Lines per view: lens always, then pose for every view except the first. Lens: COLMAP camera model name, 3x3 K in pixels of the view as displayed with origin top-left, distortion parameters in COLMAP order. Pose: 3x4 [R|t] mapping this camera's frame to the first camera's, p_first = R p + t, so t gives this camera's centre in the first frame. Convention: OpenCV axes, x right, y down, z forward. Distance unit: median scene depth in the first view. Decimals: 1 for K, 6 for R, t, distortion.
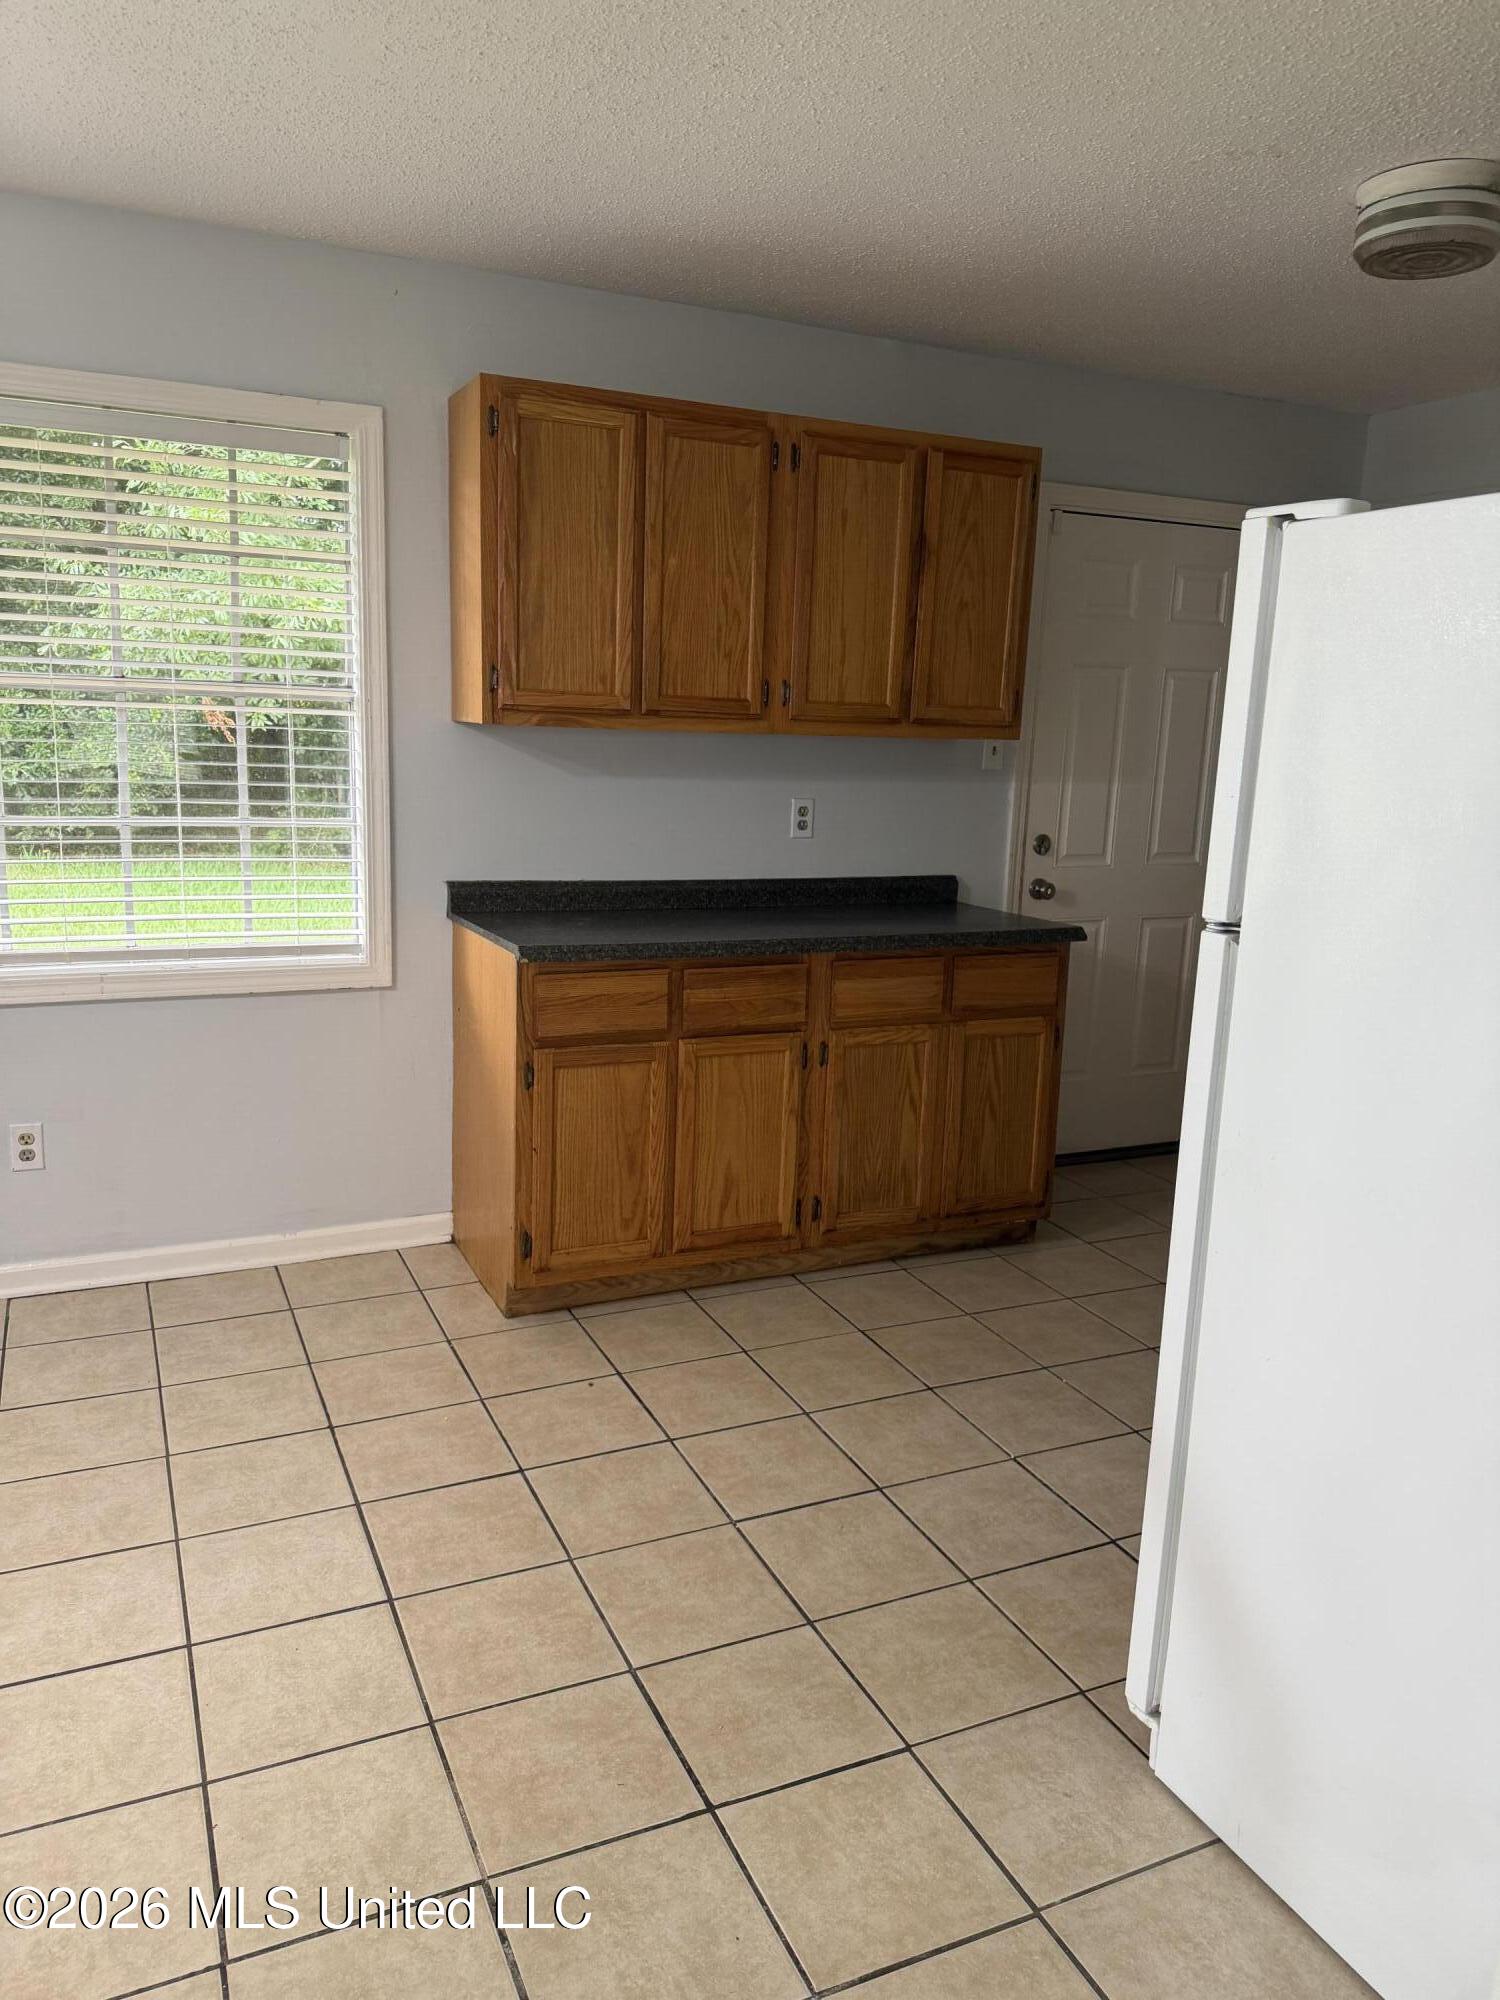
lens RADIAL K [[1394.7, 0, 747.6], [0, 1394.7, 994.8], [0, 0, 1]] dist [0.097792, -0.153977]
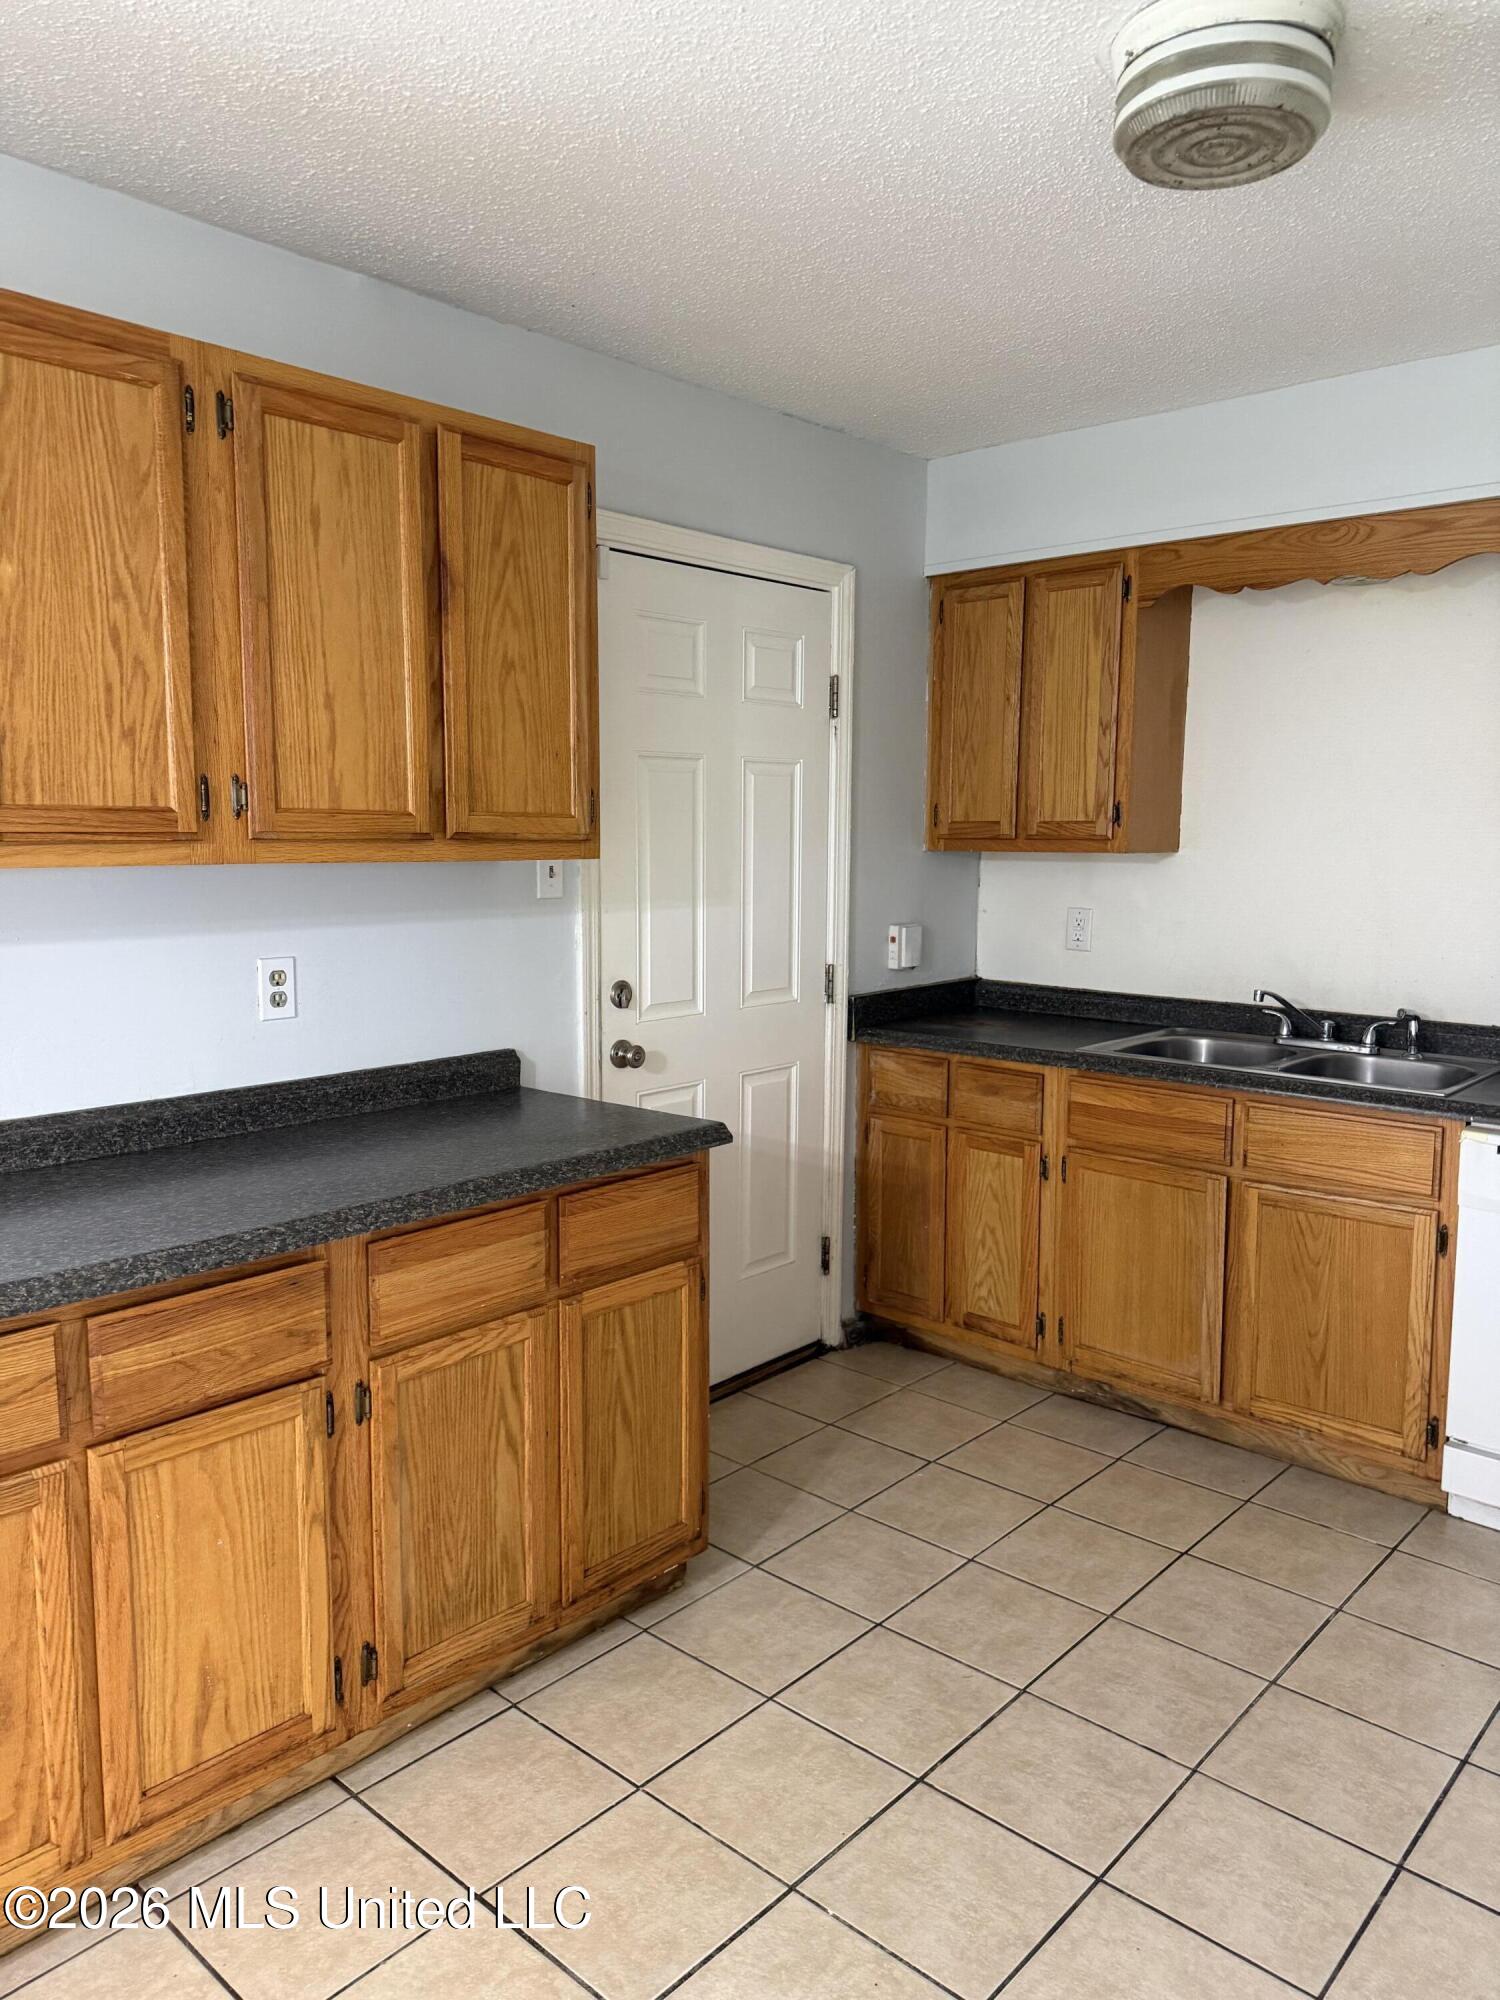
lens RADIAL K [[1394.7, 0, 747.6], [0, 1394.7, 994.8], [0, 0, 1]] dist [0.097792, -0.153977]
pose [[0.921347, -0.075071, 0.381424, -0.009551], [0.099989, 0.993929, -0.045905, -0.083202], [-0.375662, 0.080433, 0.923260, 0.373730]]
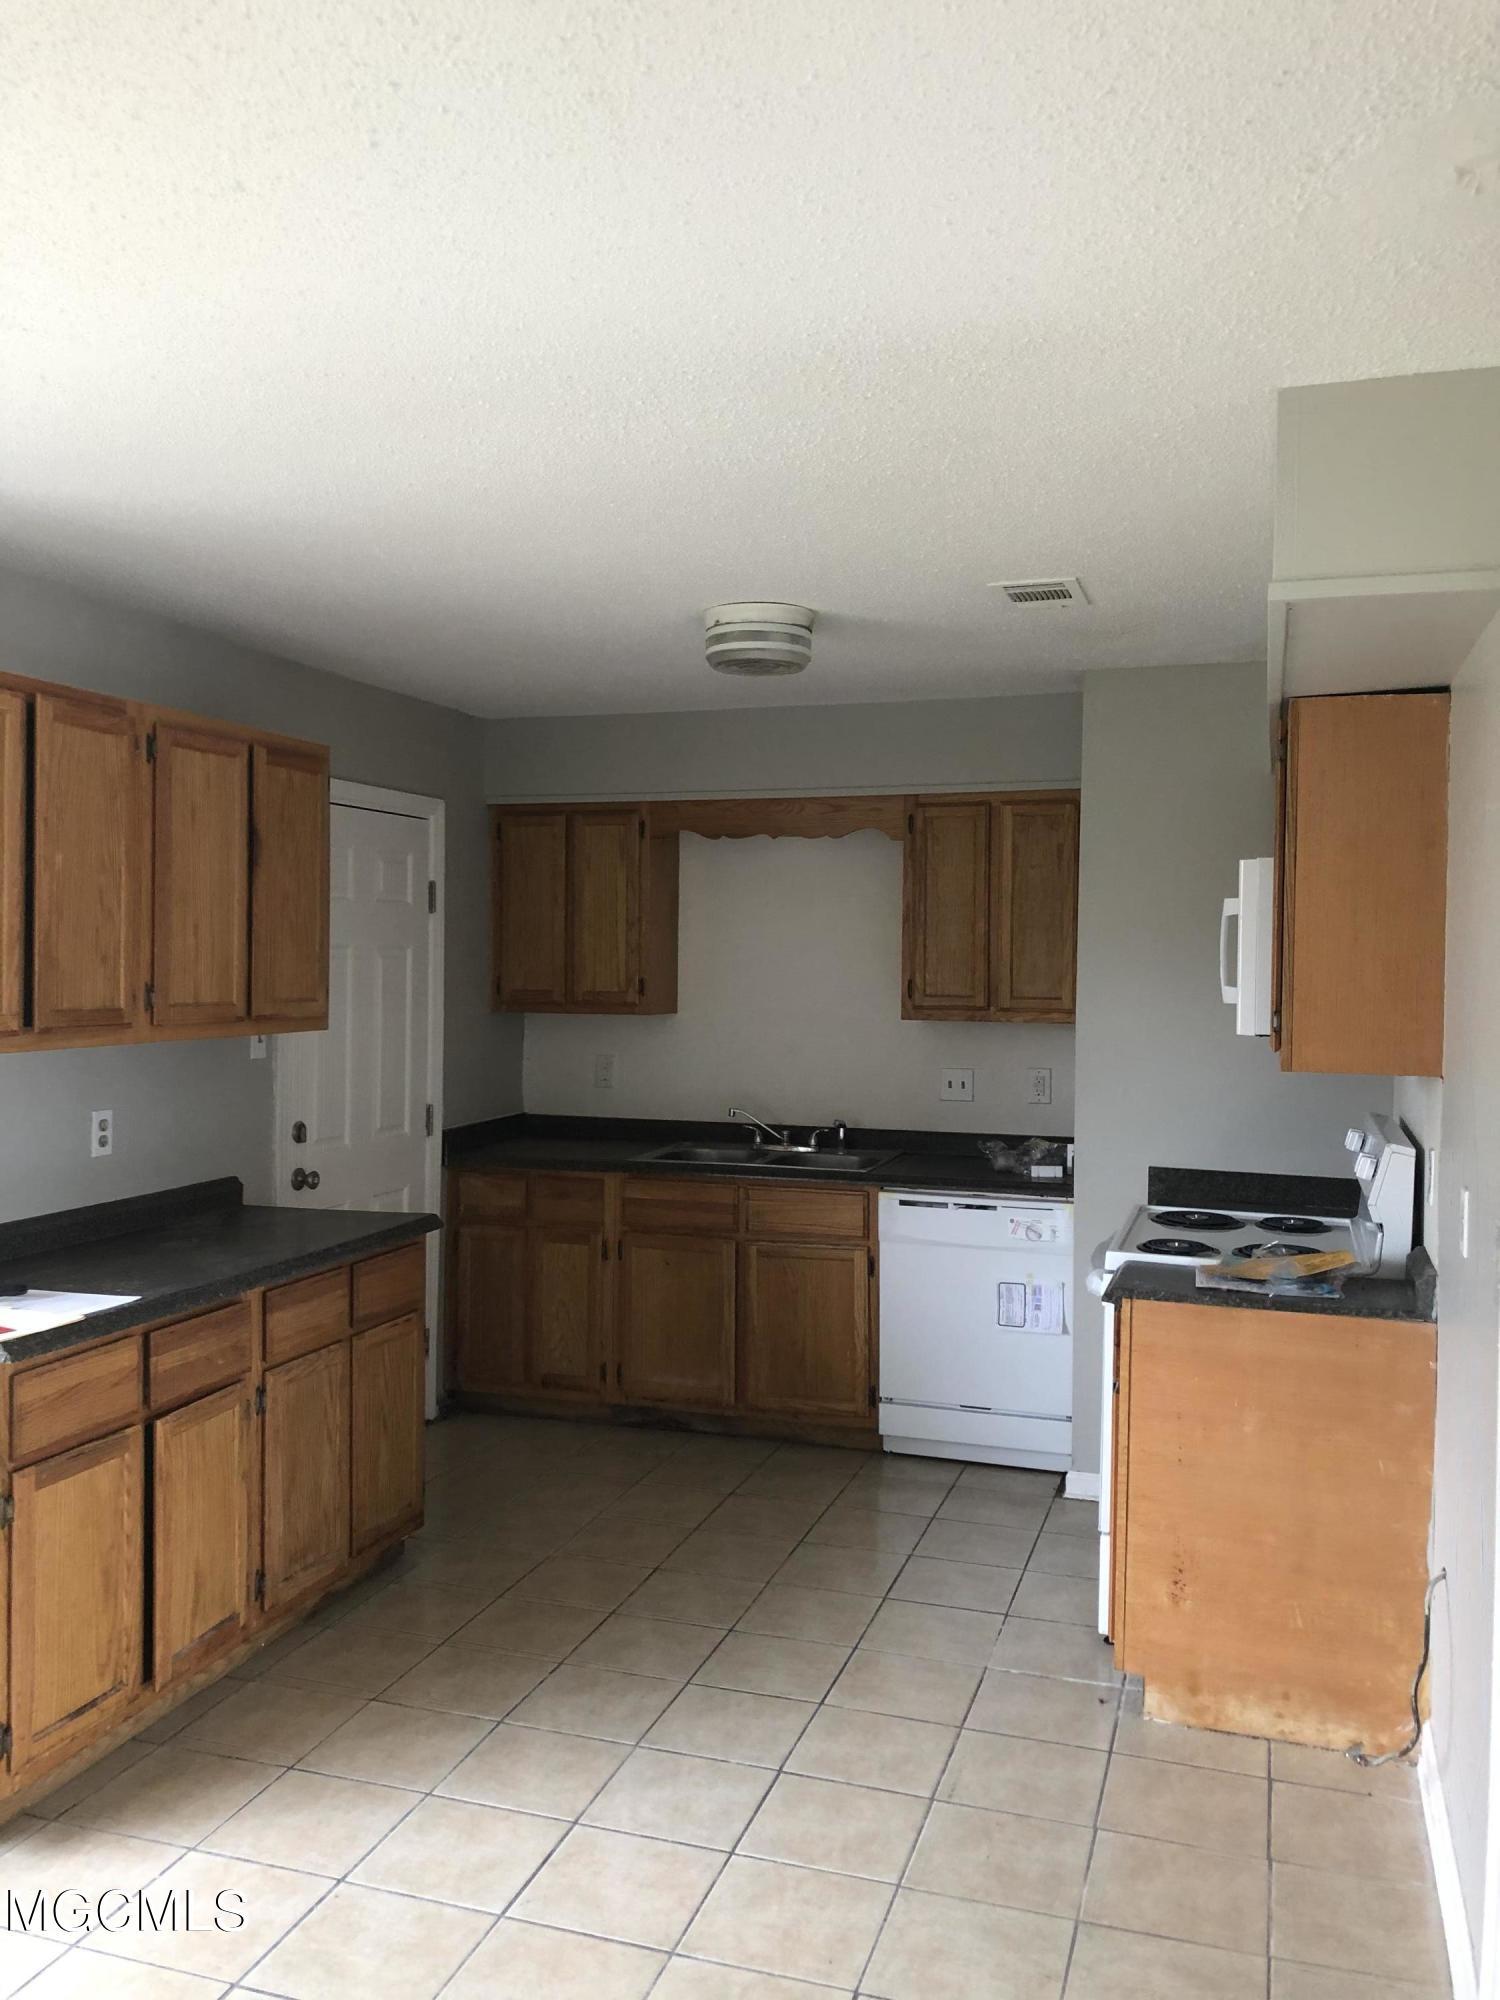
lens RADIAL K [[1634.2, 0, 753.5], [0, 1634.2, 950.1], [0, 0, 1]] dist [0.003041, -0.001792]
pose [[0.674573, -0.025405, 0.737771, -0.482354], [0.157513, 0.981346, -0.110228, -0.072678], [-0.721208, 0.190565, 0.665991, 0.036775]]
